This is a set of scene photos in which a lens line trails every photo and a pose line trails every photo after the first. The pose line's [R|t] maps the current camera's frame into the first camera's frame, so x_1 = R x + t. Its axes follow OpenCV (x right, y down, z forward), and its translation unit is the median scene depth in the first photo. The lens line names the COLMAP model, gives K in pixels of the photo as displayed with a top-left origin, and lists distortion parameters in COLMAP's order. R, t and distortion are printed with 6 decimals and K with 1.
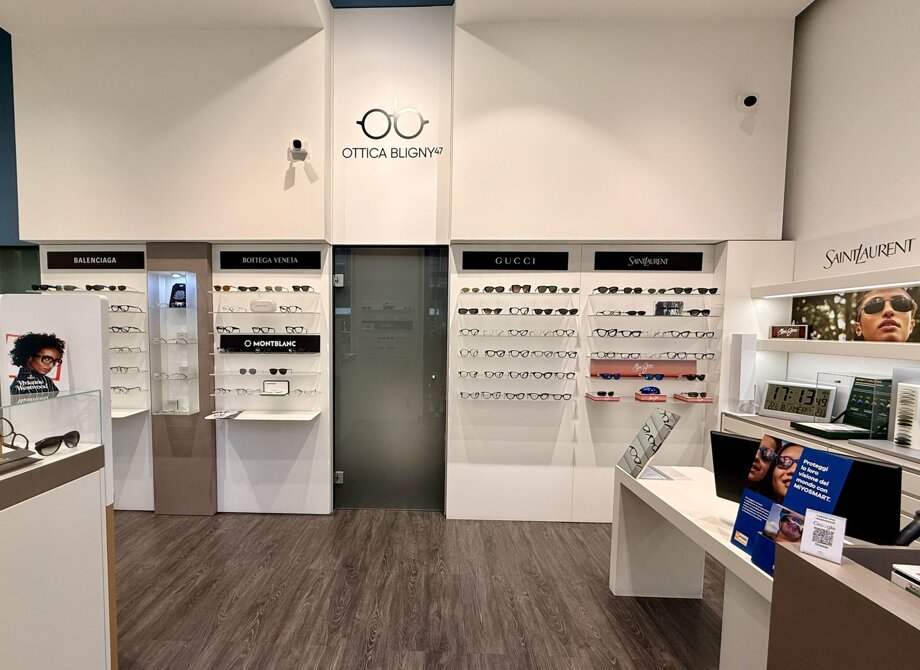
lens RADIAL K [[416.4, 0, 422.6], [0, 416.4, 360.9], [0, 0, 1]] dist [-0.000066, -0.000015]
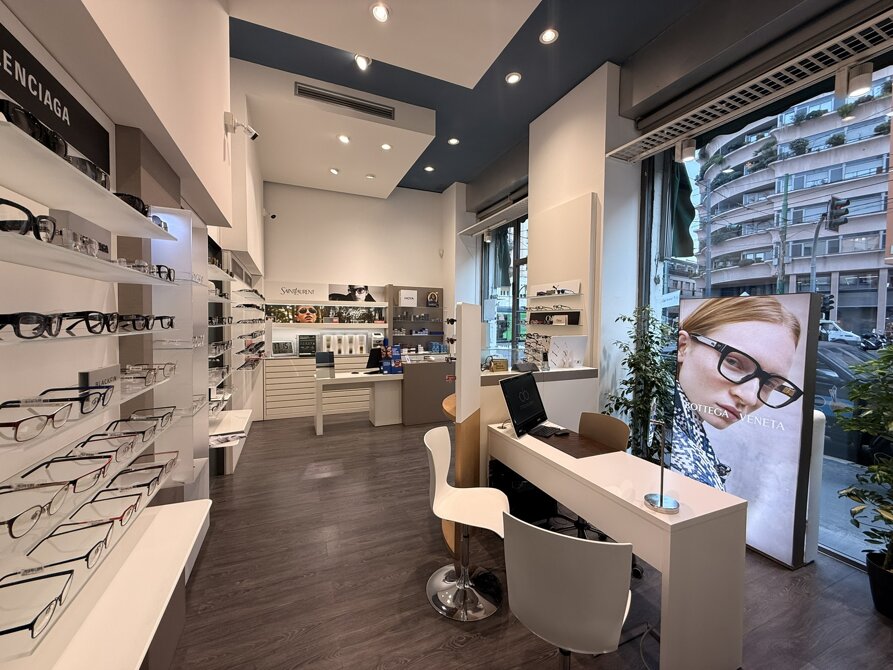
lens RADIAL K [[358.0, 0, 445.0], [0, 358.0, 335.5], [0, 0, 1]] dist [-0.000238, -0.000005]
pose [[-0.428917, -0.044762, 0.902234, -1.453266], [0.056689, 0.995469, 0.076337, -0.087187], [-0.901563, 0.083889, -0.424436, 1.086867]]
